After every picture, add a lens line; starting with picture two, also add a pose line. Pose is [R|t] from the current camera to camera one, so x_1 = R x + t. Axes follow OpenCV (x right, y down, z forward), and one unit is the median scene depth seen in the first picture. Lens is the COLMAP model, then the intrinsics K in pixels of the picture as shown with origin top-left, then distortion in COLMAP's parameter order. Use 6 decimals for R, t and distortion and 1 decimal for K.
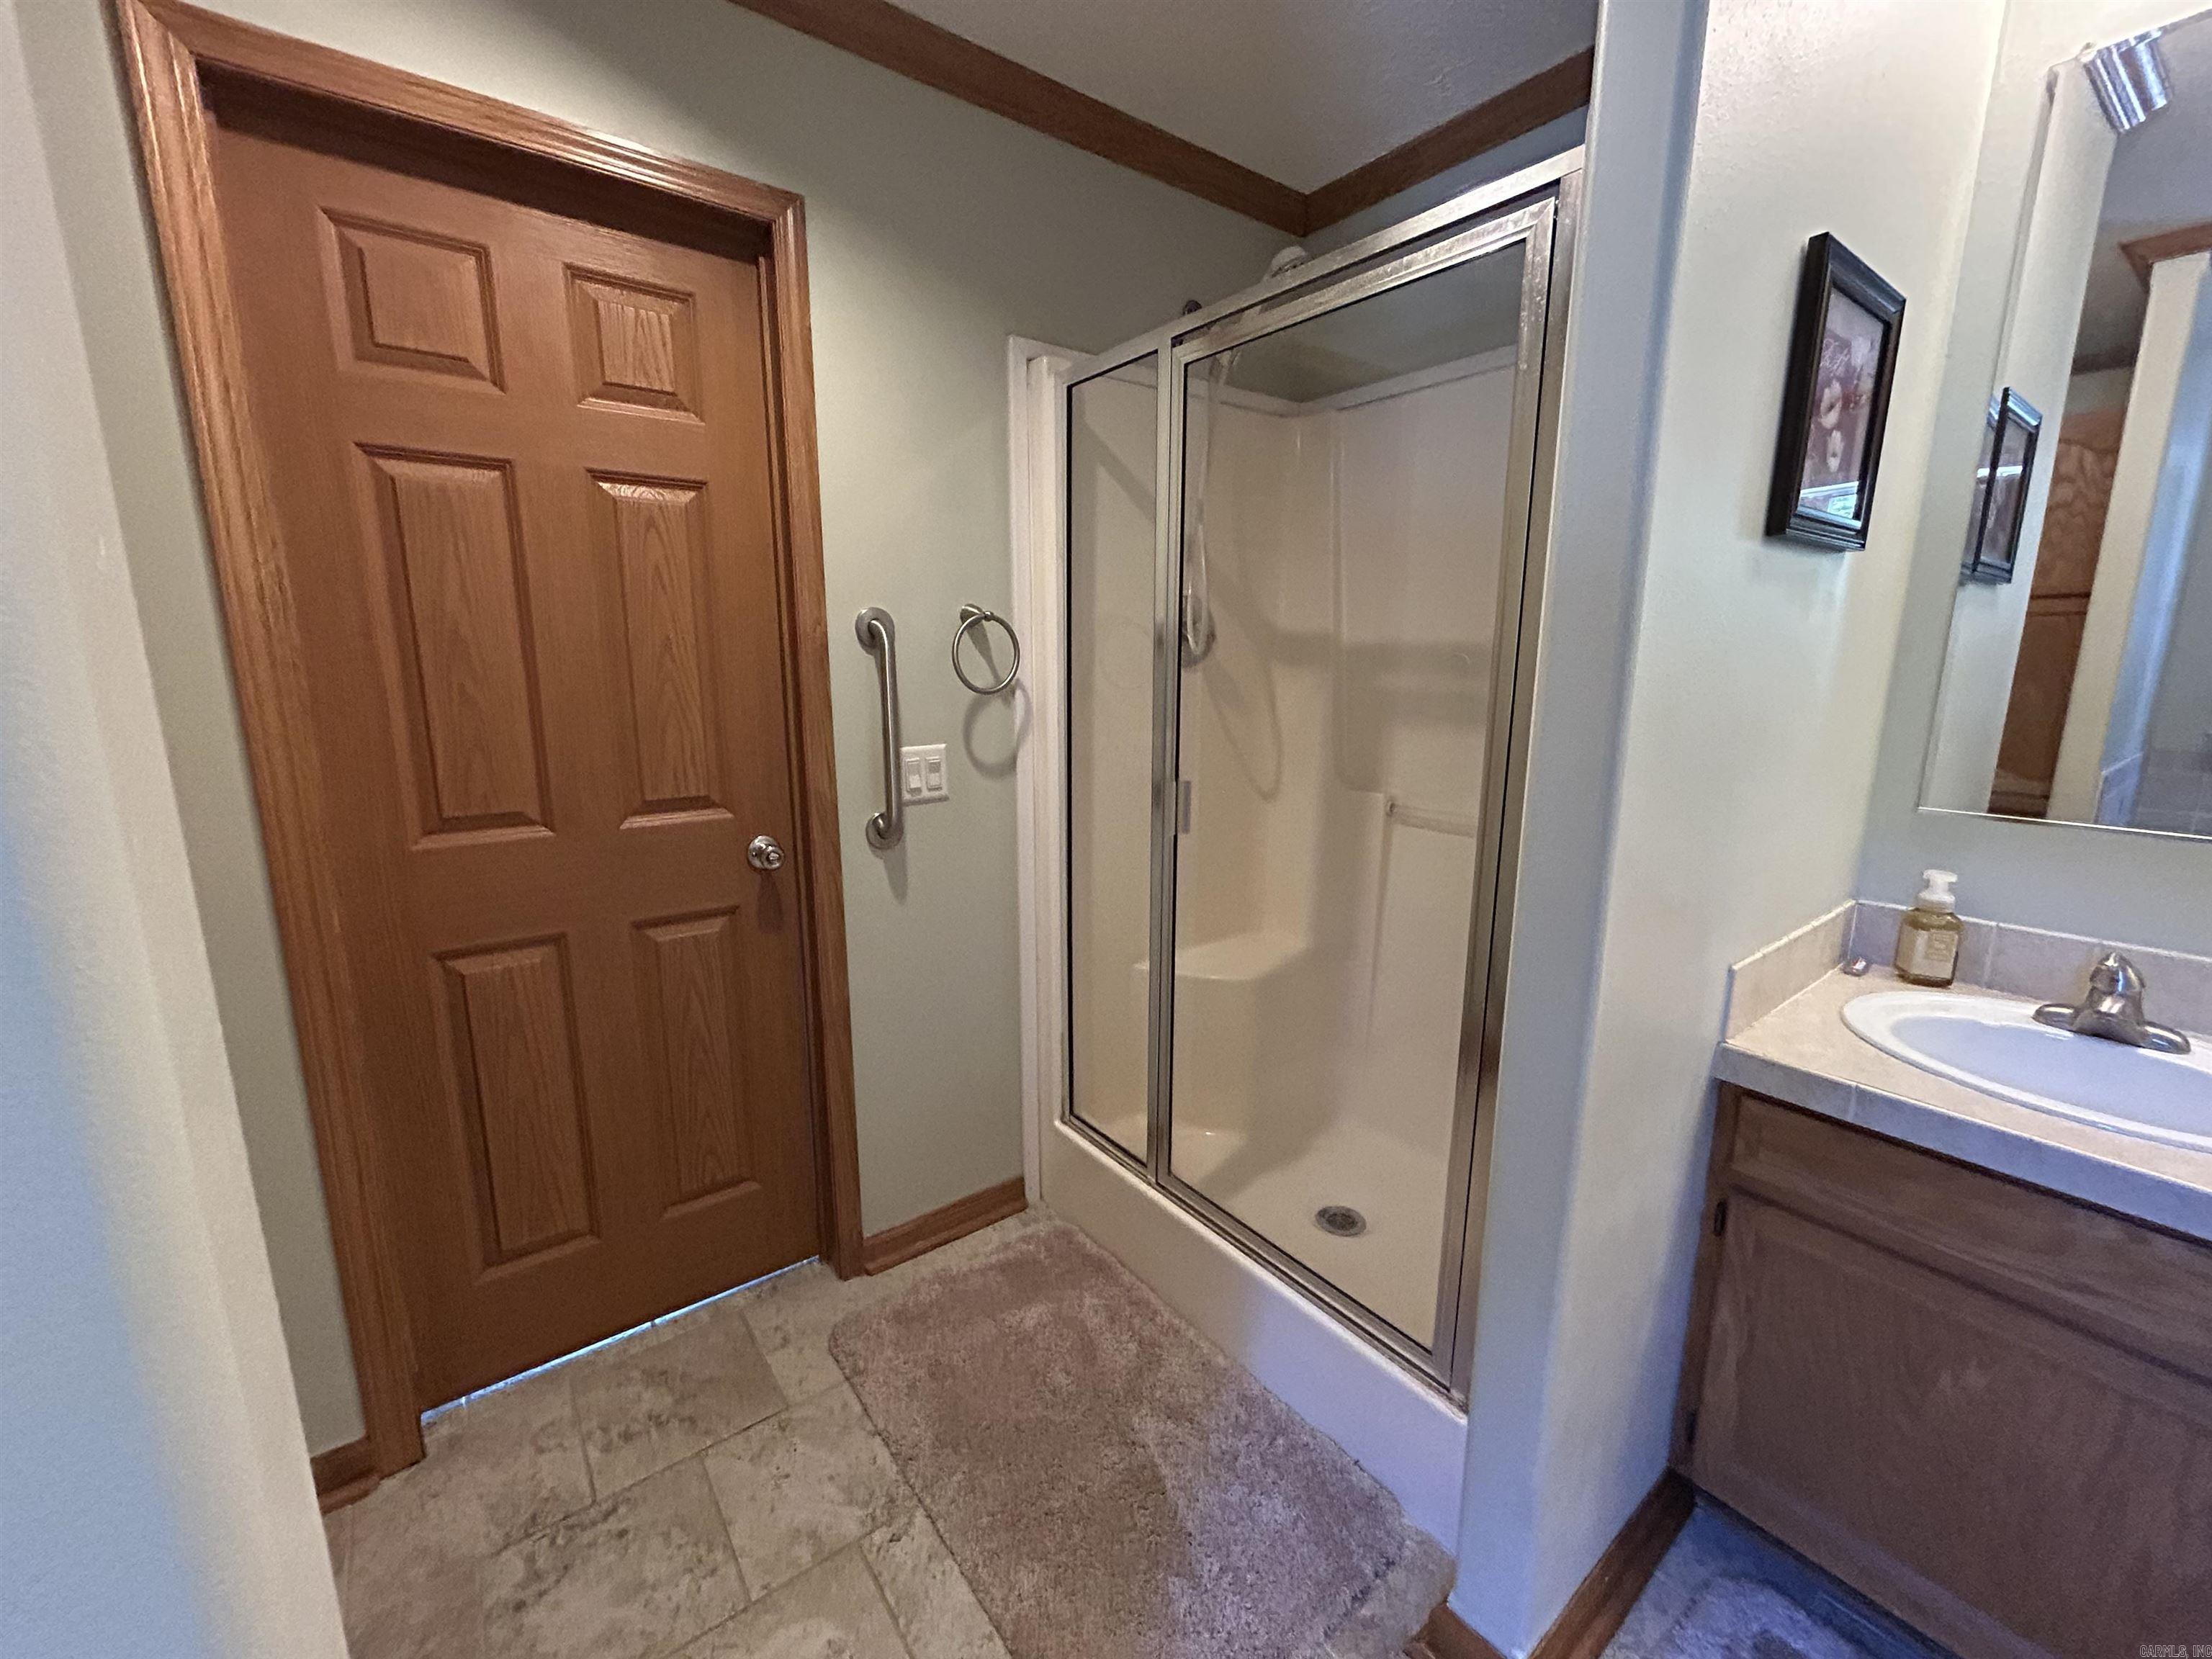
lens RADIAL K [[893.4, 0, 1108.8], [0, 893.4, 824.9], [0, 0, 1]] dist [-0.000770, 0.000255]
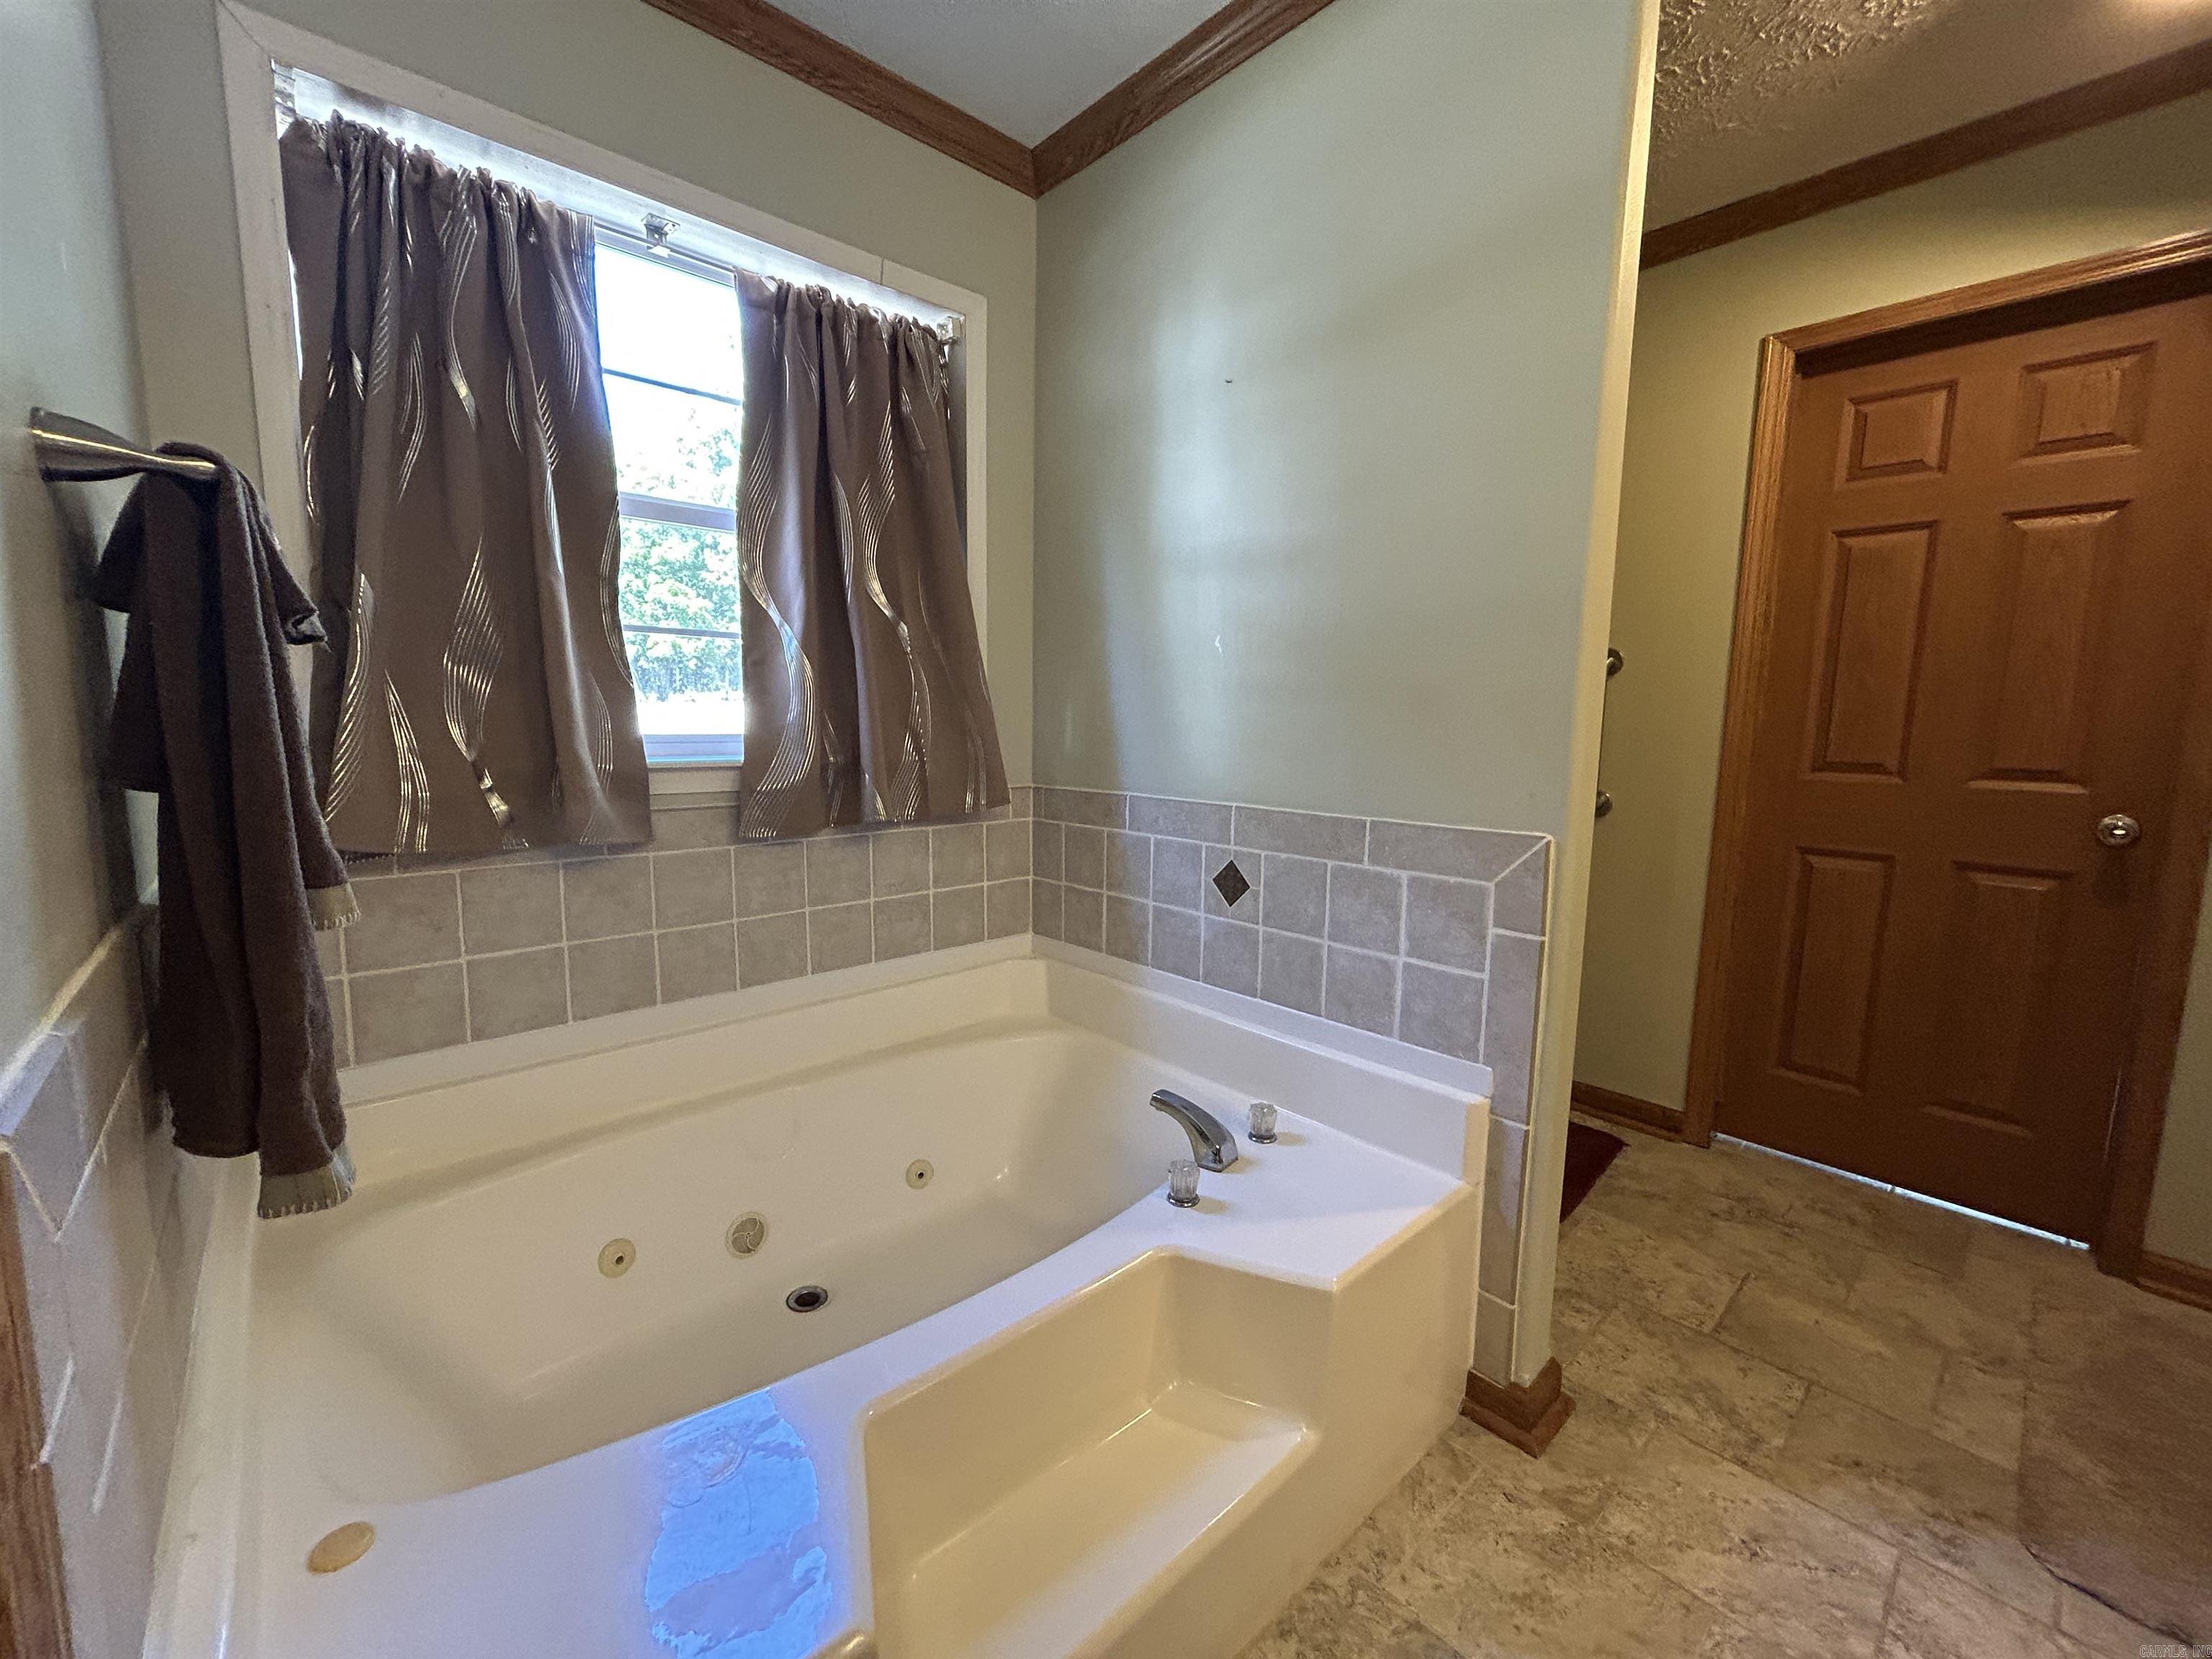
lens RADIAL K [[893.4, 0, 1100.1], [0, 893.4, 823.2], [0, 0, 1]] dist [-0.000770, 0.000255]
pose [[0.088760, 0.120690, -0.988714, 0.658307], [-0.203544, 0.973883, 0.100607, 0.188346], [0.975034, 0.192317, 0.111007, -0.367314]]
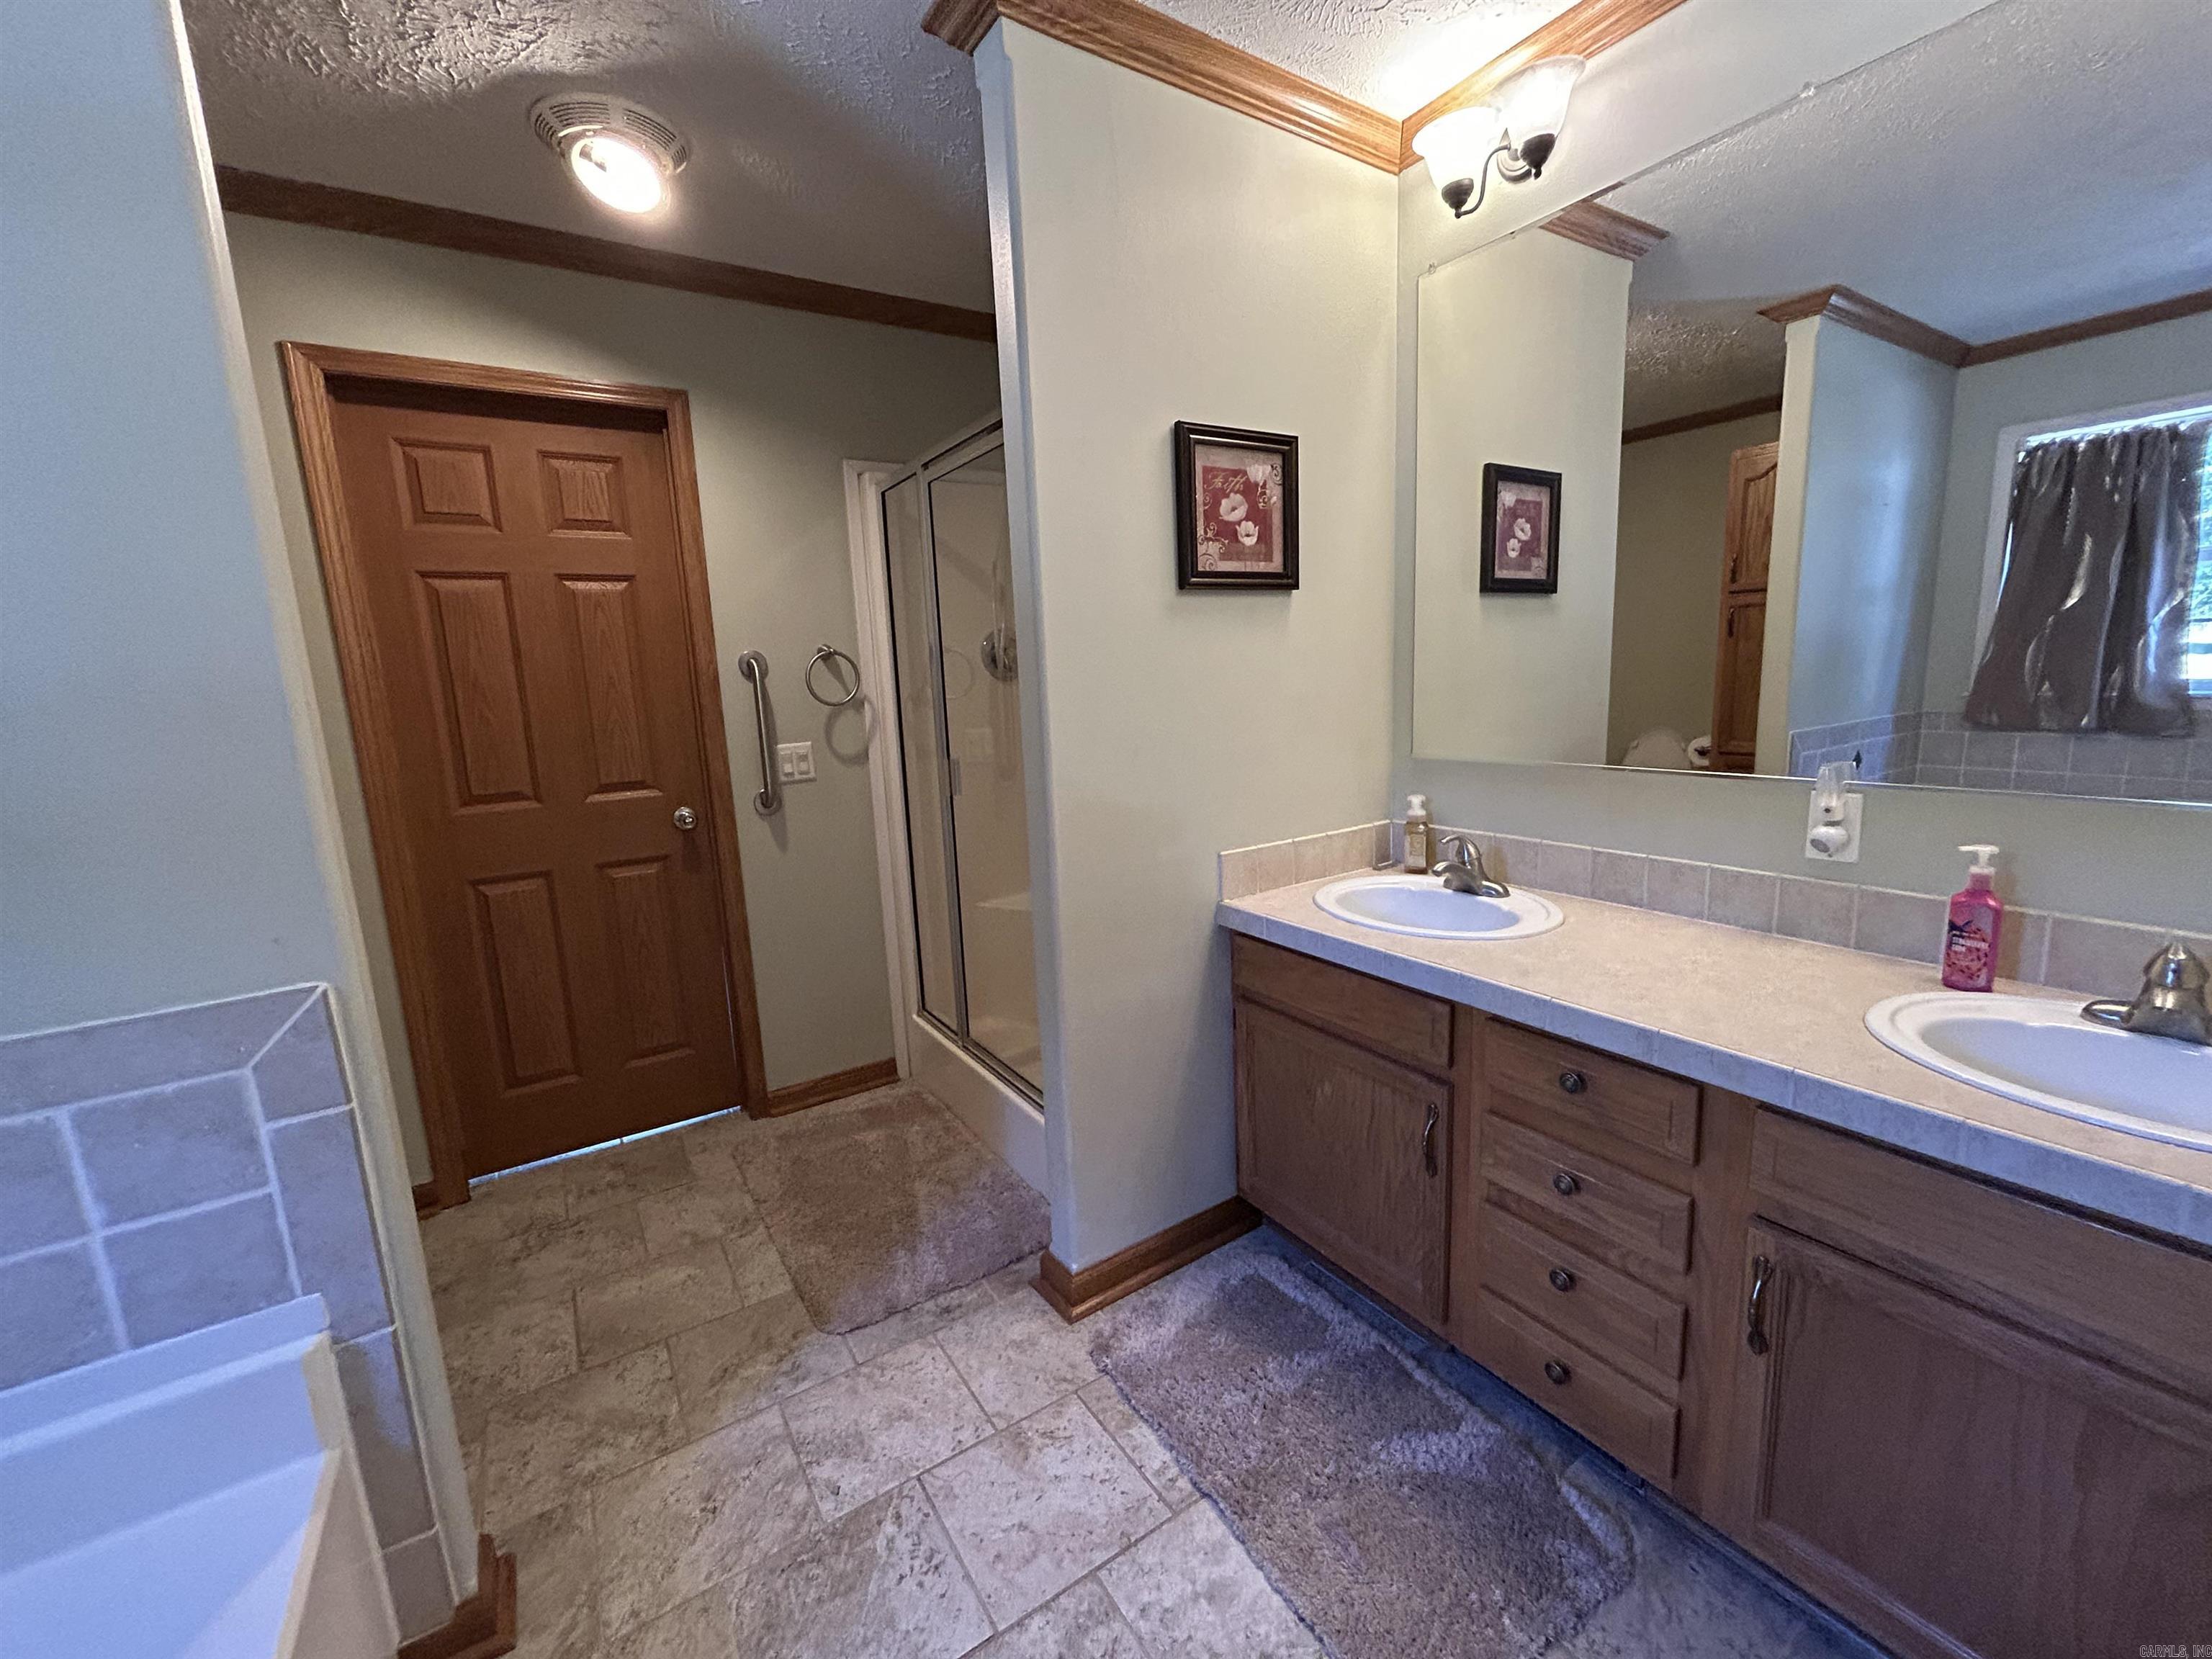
lens RADIAL K [[893.4, 0, 1105.1], [0, 893.4, 825.5], [0, 0, 1]] dist [-0.000770, 0.000255]
pose [[0.996006, -0.032324, -0.083236, 0.497622], [0.030785, 0.999332, -0.019700, 0.107200], [0.083817, 0.017059, 0.996335, -0.482919]]
